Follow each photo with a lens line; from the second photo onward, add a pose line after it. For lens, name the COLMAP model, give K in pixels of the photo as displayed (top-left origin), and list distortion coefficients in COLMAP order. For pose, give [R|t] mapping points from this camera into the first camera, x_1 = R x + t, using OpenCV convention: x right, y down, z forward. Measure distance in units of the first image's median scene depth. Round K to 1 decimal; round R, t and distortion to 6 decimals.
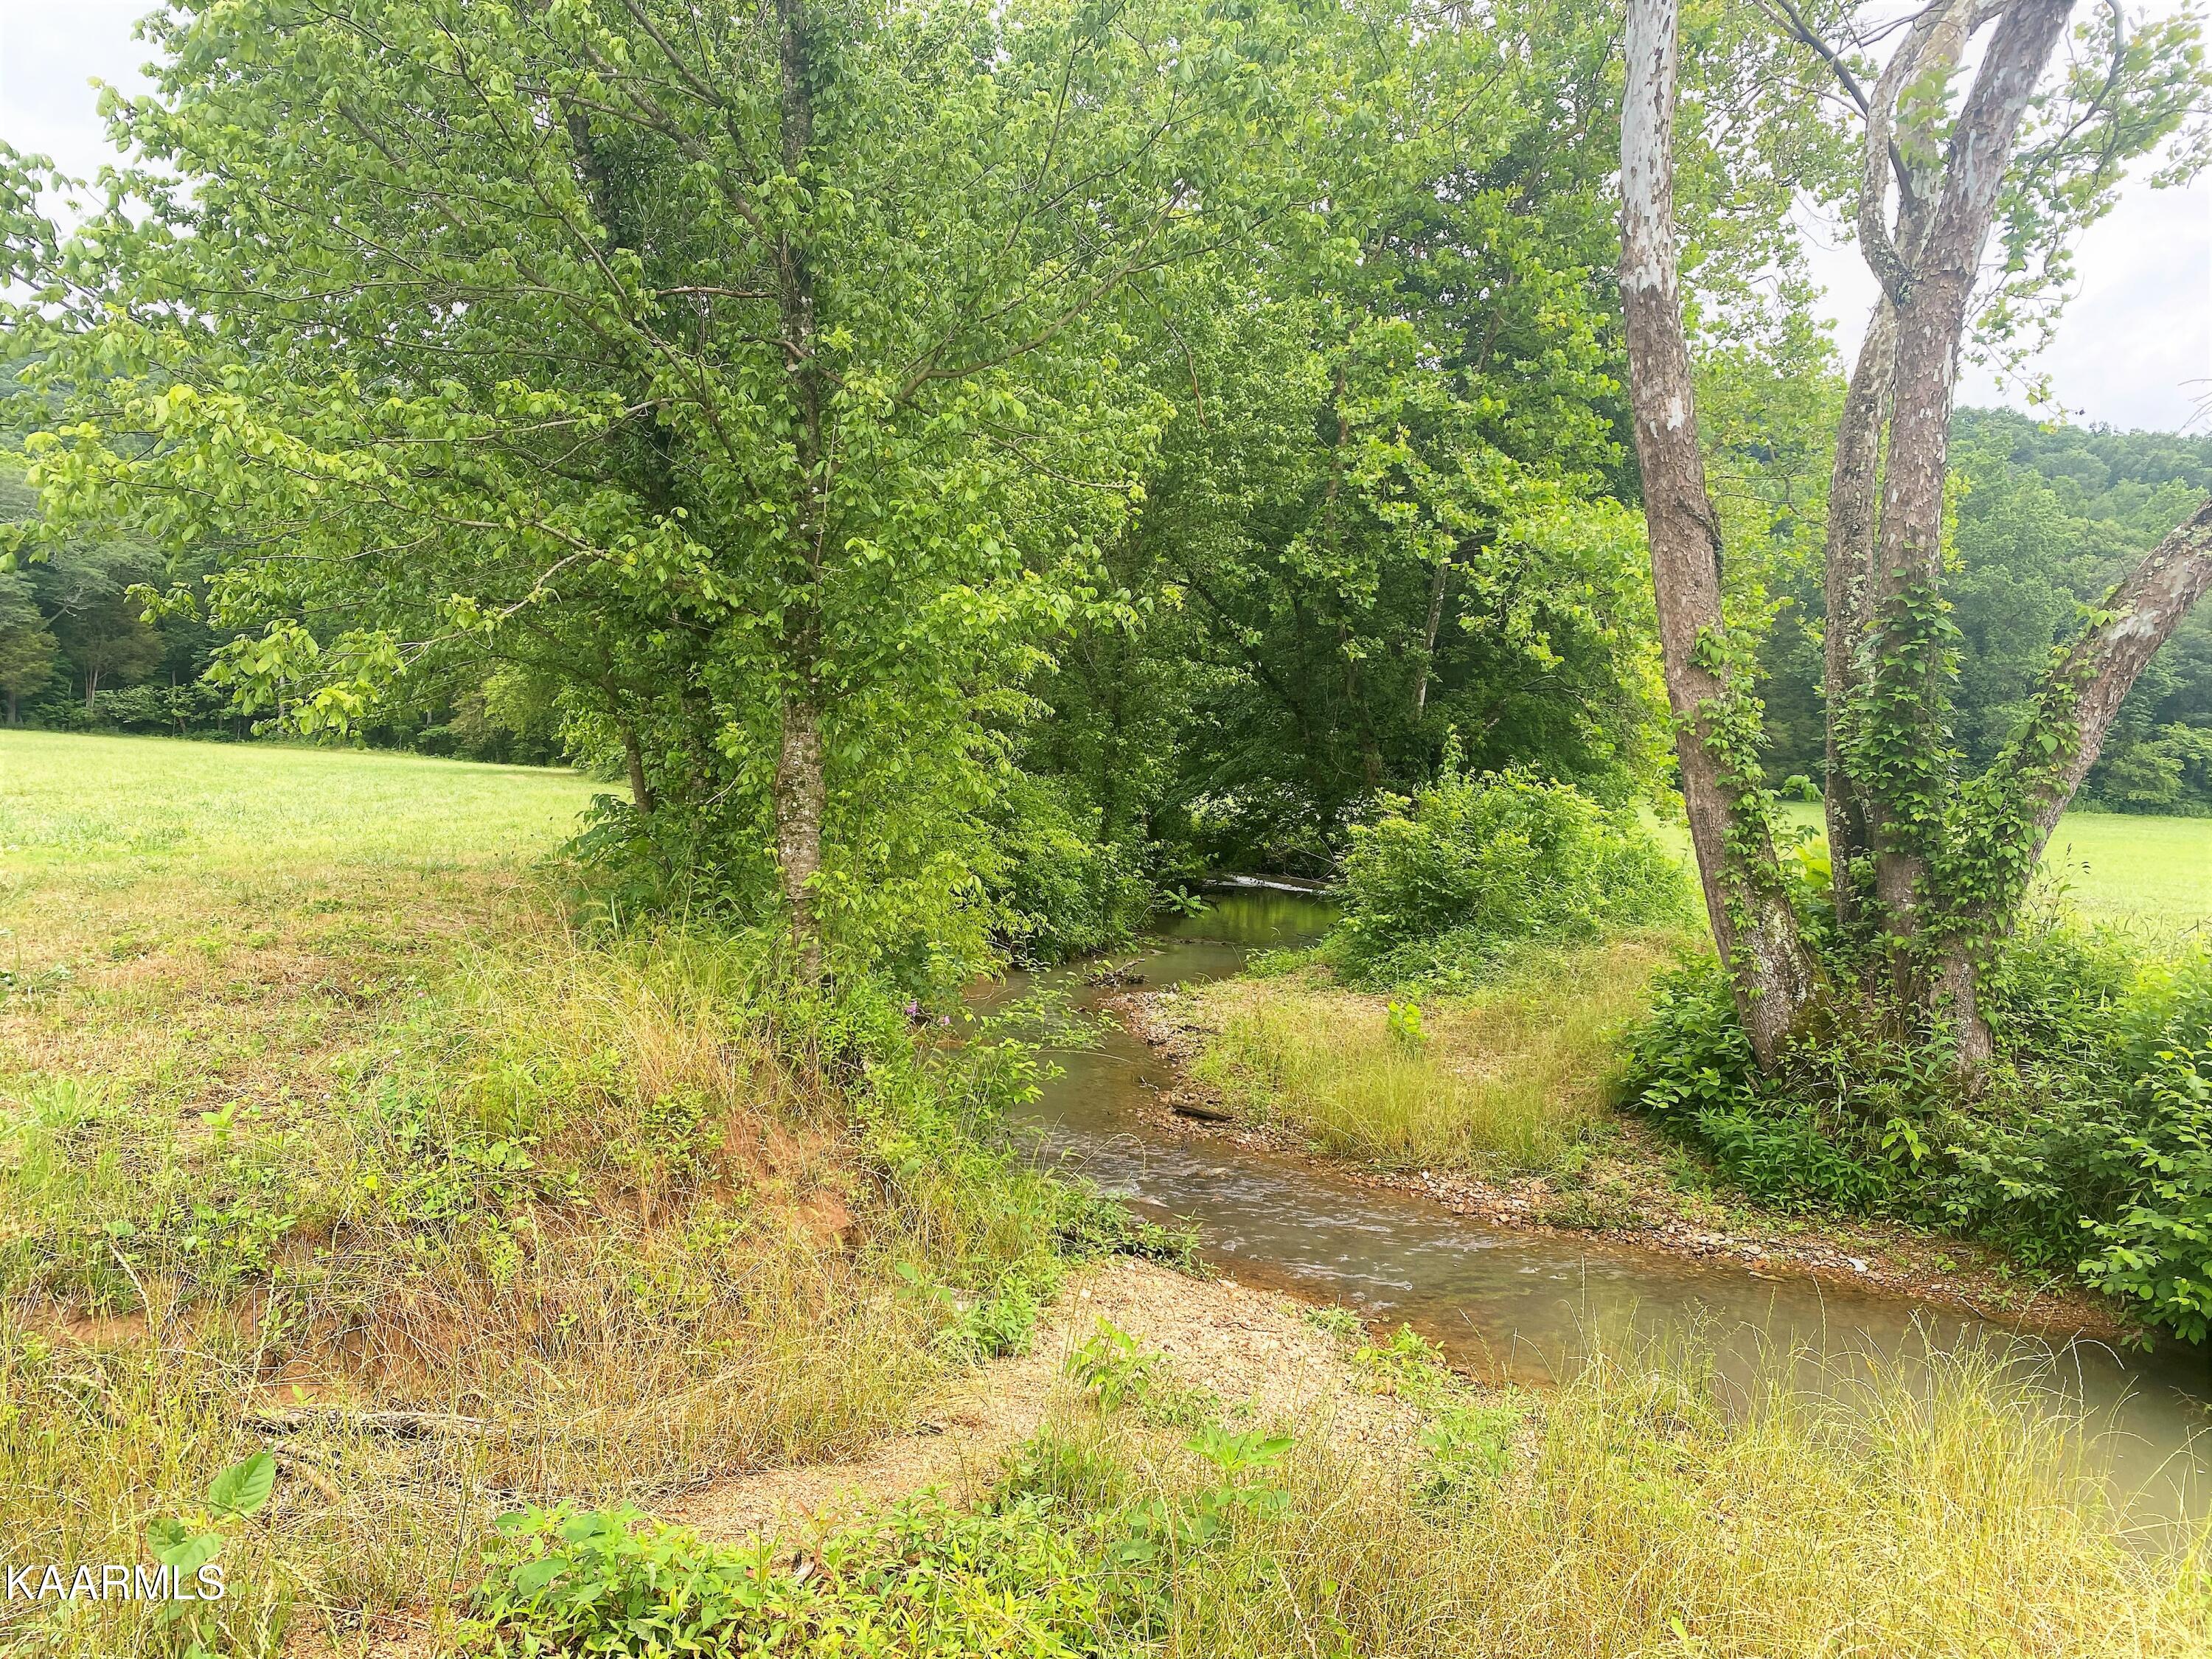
lens RADIAL K [[1625.9, 0, 1090.7], [0, 1625.9, 818.0], [0, 0, 1]] dist [-0.006476, -0.008183]
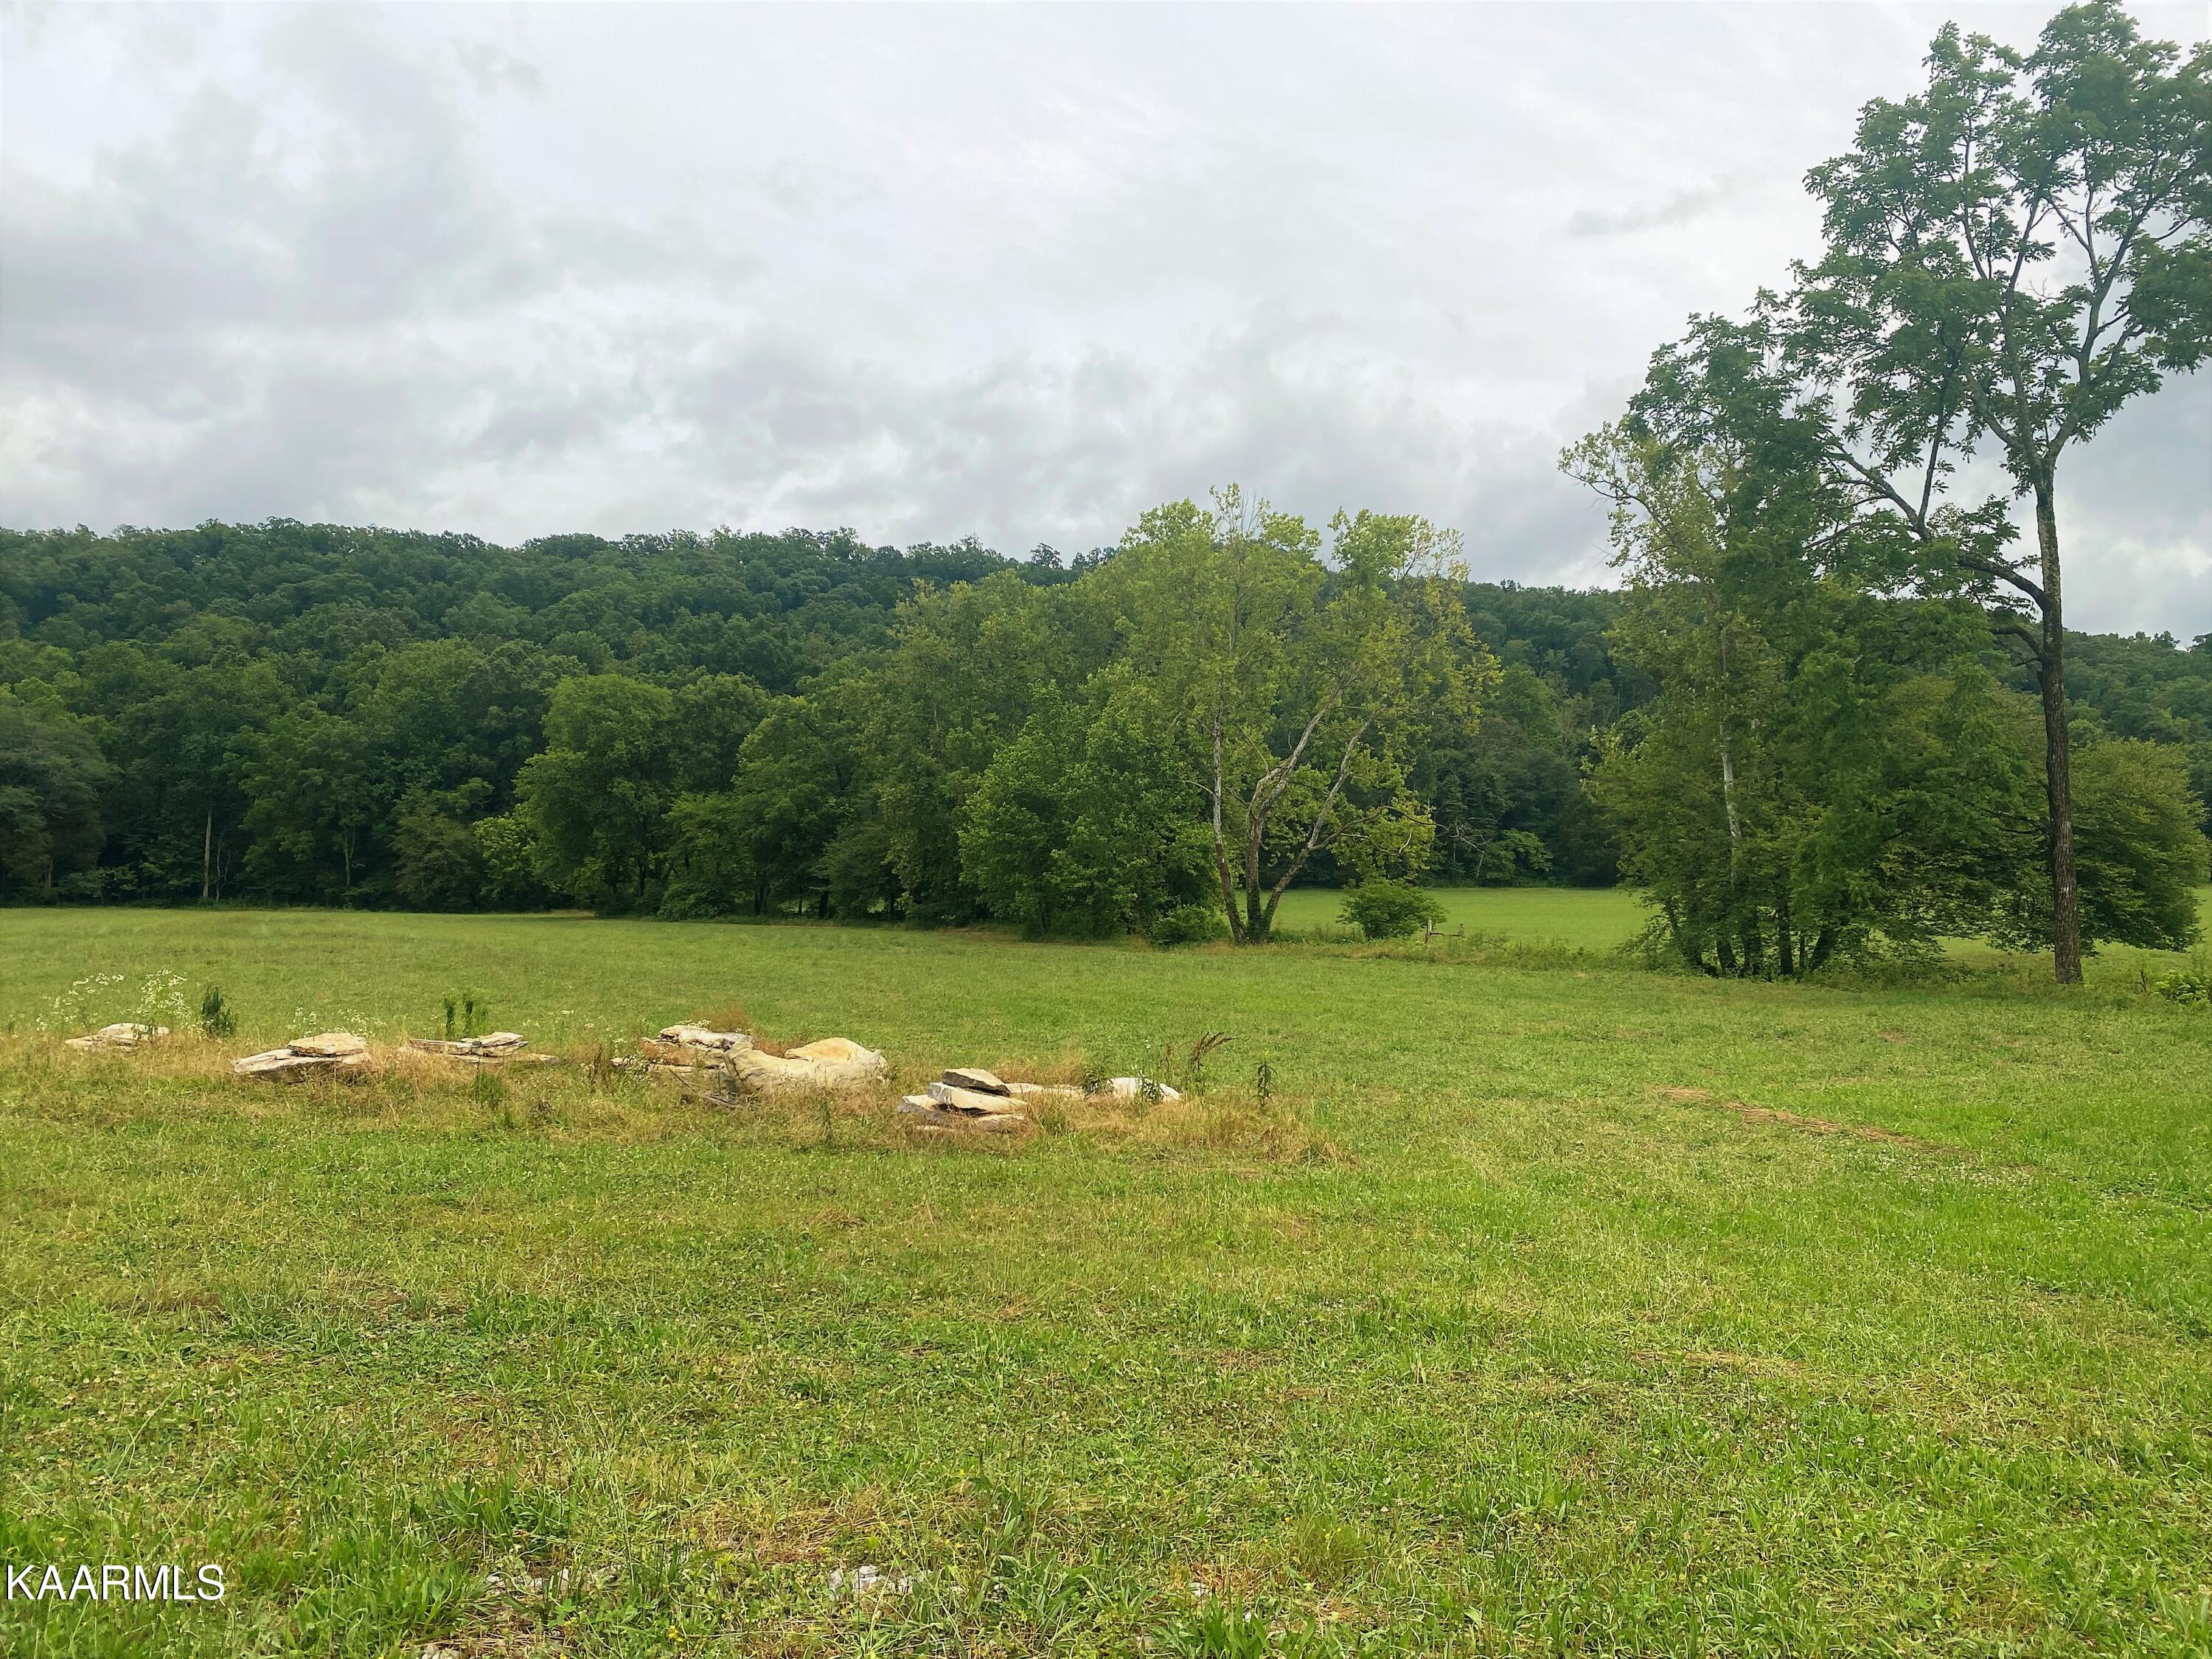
lens RADIAL K [[1625.9, 0, 1137.3], [0, 1625.9, 807.0], [0, 0, 1]] dist [-0.006476, -0.008183]
pose [[0.954405, -0.036681, 0.296253, -0.174325], [0.056223, 0.996749, -0.057713, -0.008812], [-0.293172, 0.071738, 0.953364, -0.468268]]
